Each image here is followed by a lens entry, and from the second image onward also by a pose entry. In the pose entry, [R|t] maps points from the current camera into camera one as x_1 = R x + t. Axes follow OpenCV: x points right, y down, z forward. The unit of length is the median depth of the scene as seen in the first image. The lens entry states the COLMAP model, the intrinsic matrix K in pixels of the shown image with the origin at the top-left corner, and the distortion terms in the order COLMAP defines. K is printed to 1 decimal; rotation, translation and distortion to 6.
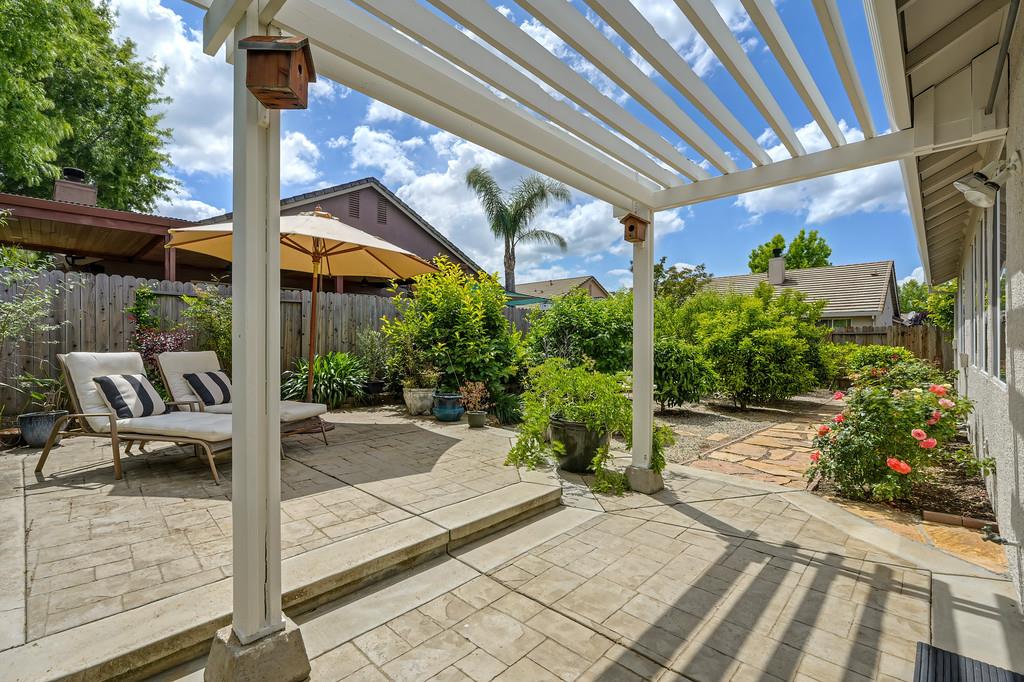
lens RADIAL K [[457.6, 0, 512.0], [0, 457.6, 341.0], [0, 0, 1]] dist [-0.001955, -0.000251]
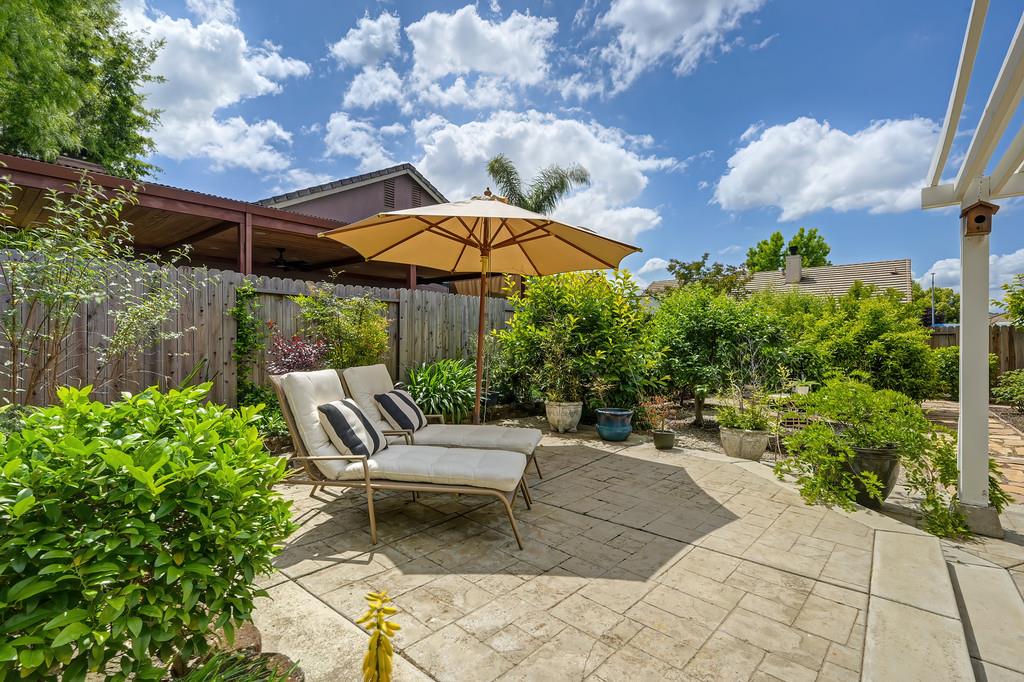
lens RADIAL K [[469.6, 0, 512.0], [0, 469.6, 341.0], [0, 0, 1]] dist [-0.004834, -0.000614]
pose [[0.998264, -0.002562, 0.058835, -0.353705], [0.002300, 0.999987, 0.004506, -0.016342], [-0.058846, -0.004363, 0.998258, 0.115053]]
